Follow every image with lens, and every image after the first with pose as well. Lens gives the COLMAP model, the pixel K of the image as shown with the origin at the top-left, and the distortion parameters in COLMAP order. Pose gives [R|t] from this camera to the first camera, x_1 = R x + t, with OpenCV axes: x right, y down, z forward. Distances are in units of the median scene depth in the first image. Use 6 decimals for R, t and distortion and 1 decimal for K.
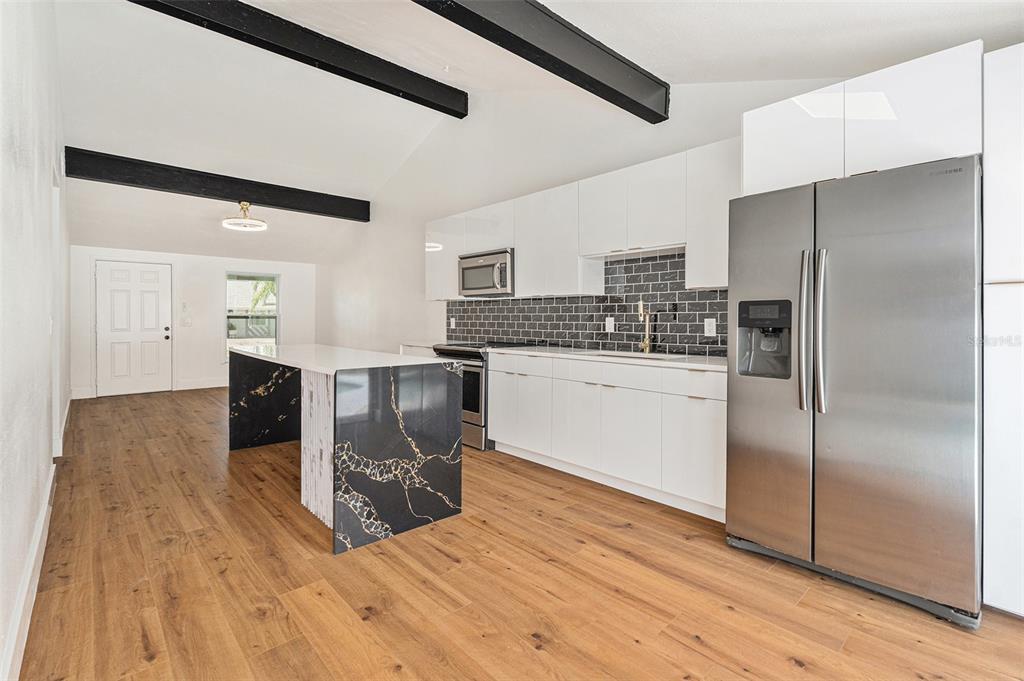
lens RADIAL K [[453.7, 0, 509.9], [0, 453.7, 325.5], [0, 0, 1]] dist [-0.002221, -0.000249]
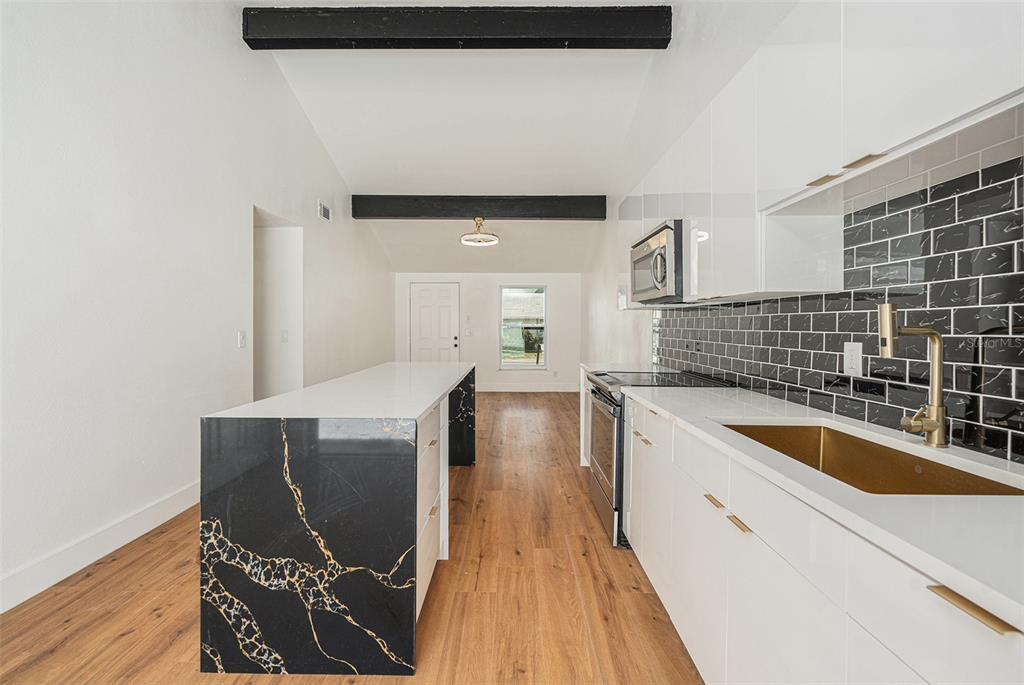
lens RADIAL K [[453.7, 0, 509.5], [0, 453.7, 334.1], [0, 0, 1]] dist [-0.002221, -0.000249]
pose [[0.743925, 0.012524, -0.668146, 0.400655], [-0.010802, 0.999919, 0.006716, -0.037774], [0.668176, 0.002221, 0.744000, 0.693600]]
